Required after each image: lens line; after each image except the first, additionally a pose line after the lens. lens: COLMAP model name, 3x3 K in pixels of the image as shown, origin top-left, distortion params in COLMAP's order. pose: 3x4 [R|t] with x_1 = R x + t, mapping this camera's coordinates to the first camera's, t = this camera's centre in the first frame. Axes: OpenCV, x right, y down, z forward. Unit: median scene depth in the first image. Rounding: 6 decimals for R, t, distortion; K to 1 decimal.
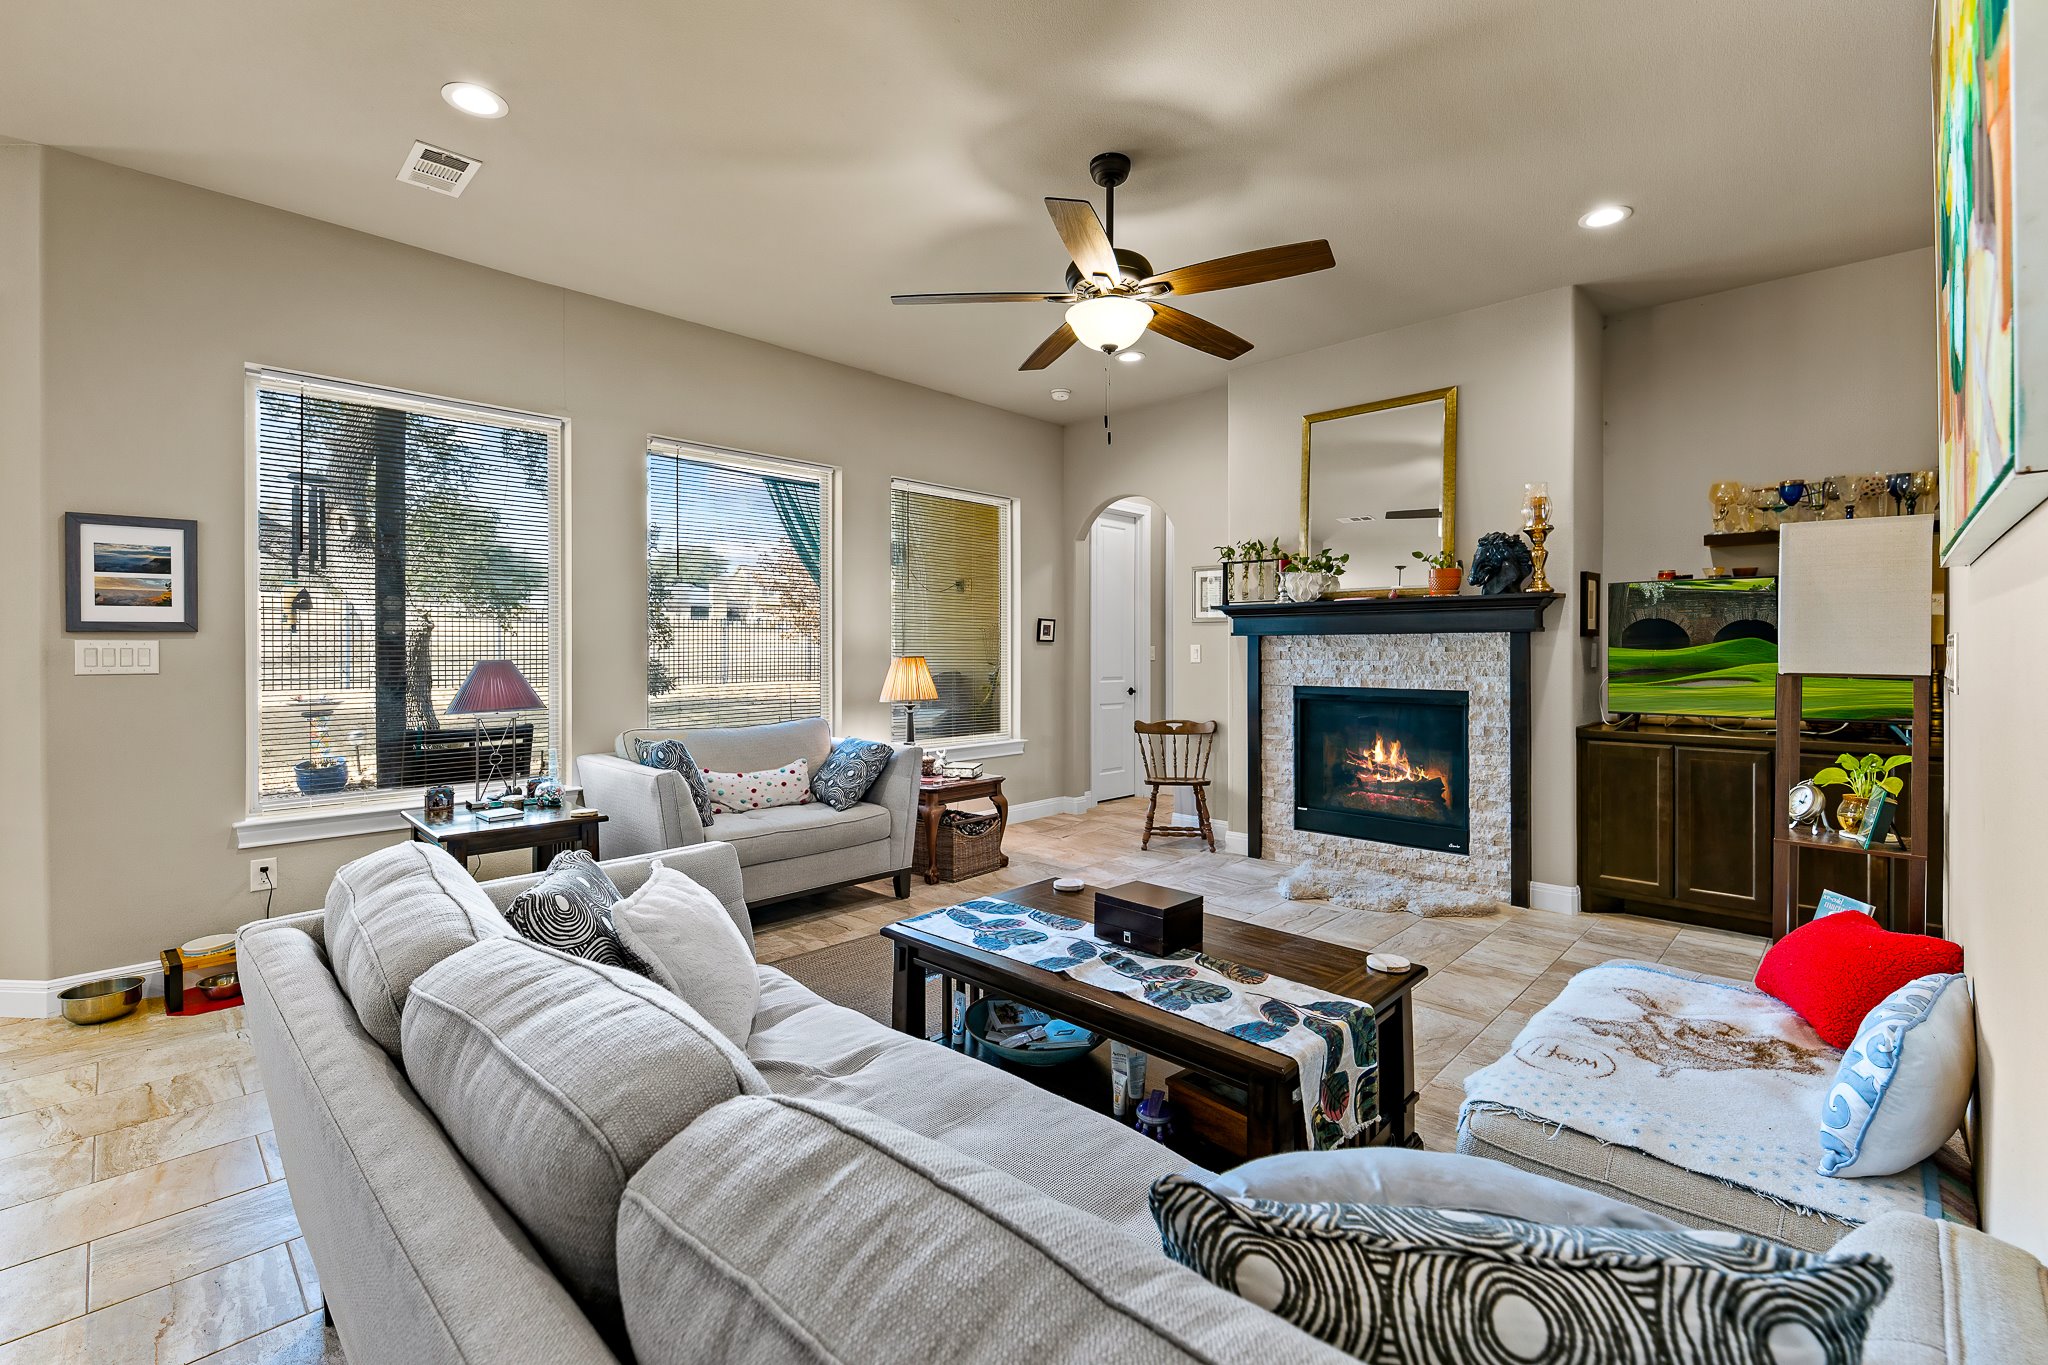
lens RADIAL K [[894.5, 0, 1017.4], [0, 894.5, 656.6], [0, 0, 1]] dist [0.012080, -0.007458]
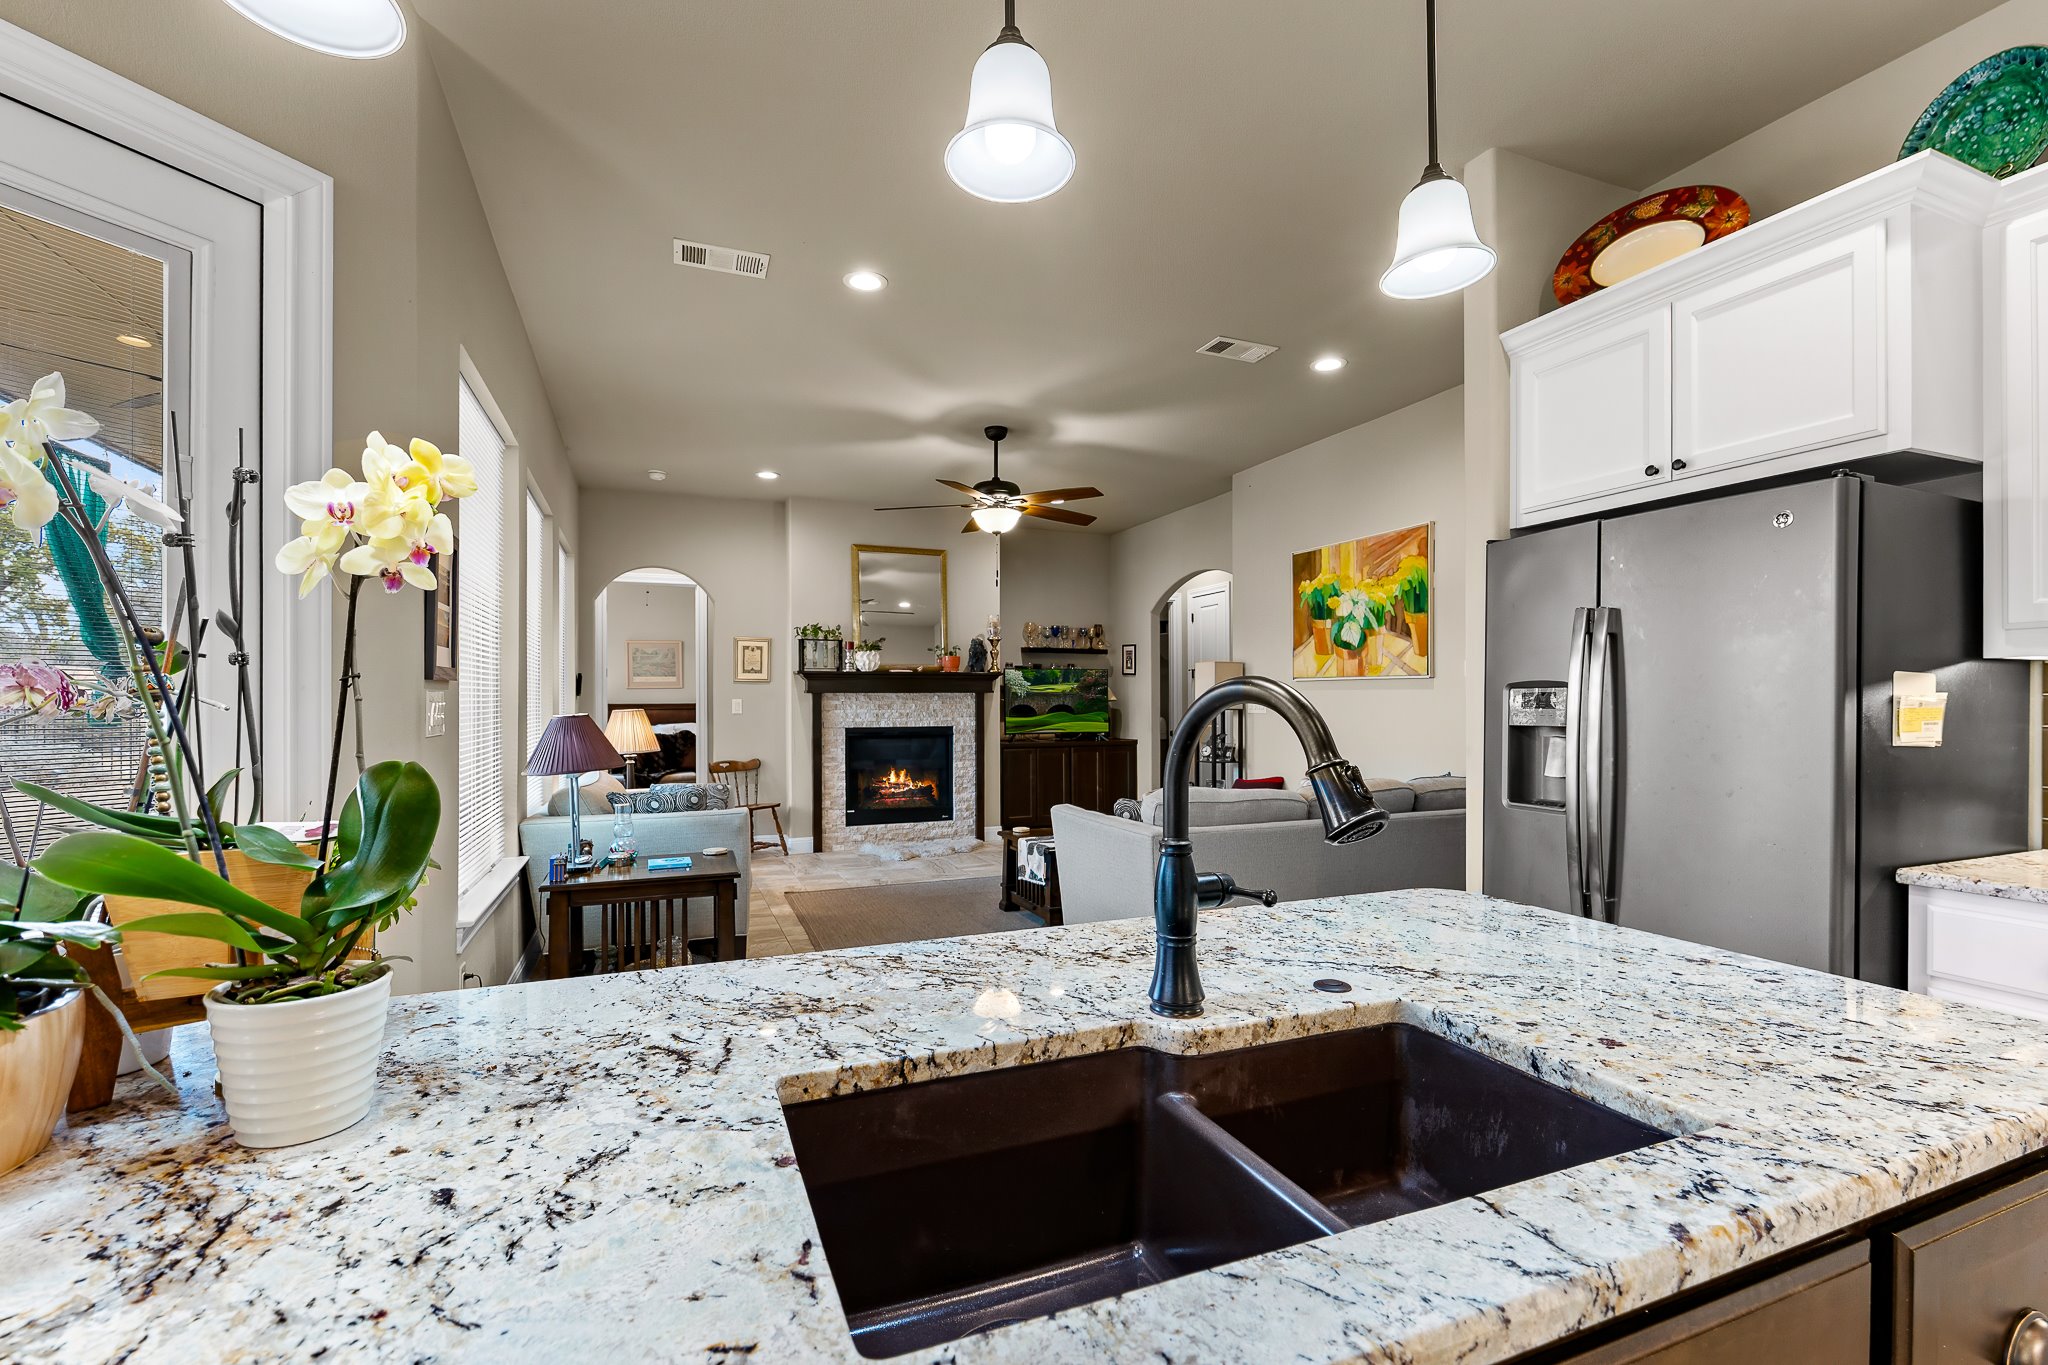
lens RADIAL K [[894.5, 0, 1032.7], [0, 894.5, 704.4], [0, 0, 1]] dist [0.012080, -0.007458]
pose [[0.368069, -0.000947, 0.929798, -1.047892], [0.005678, 0.999983, -0.001230, -0.002238], [-0.929781, 0.005732, 0.368069, 0.201465]]
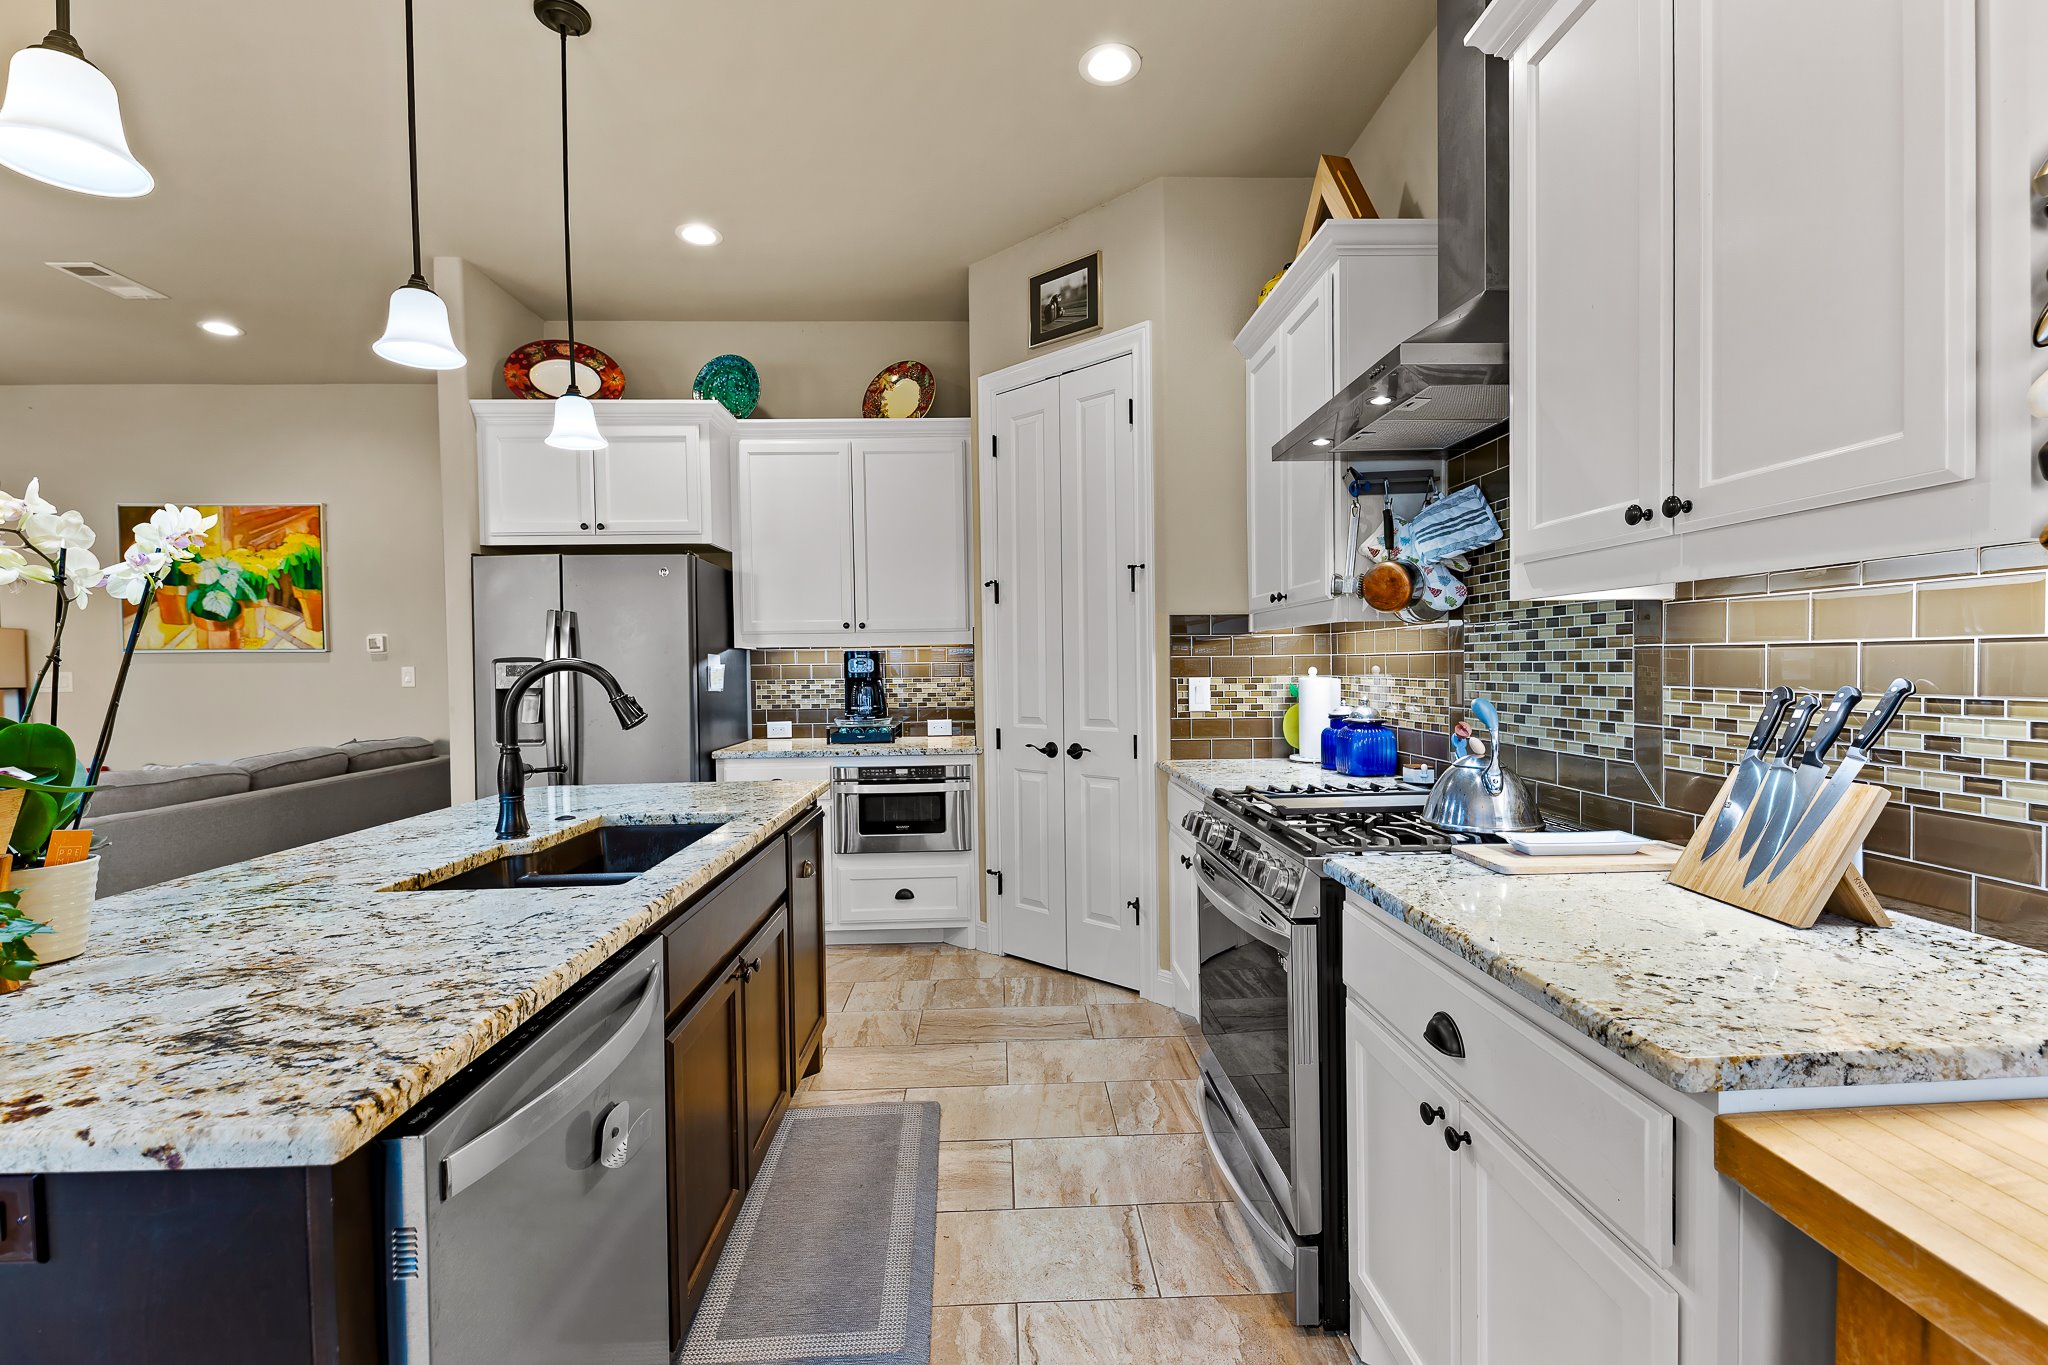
lens RADIAL K [[894.5, 0, 1022.4], [0, 894.5, 680.1], [0, 0, 1]] dist [0.012080, -0.007458]
pose [[-0.741243, 0.000140, 0.671236, -1.286922], [0.019042, 0.999602, 0.020820, -0.003478], [-0.670966, 0.028214, -0.740951, 0.402923]]
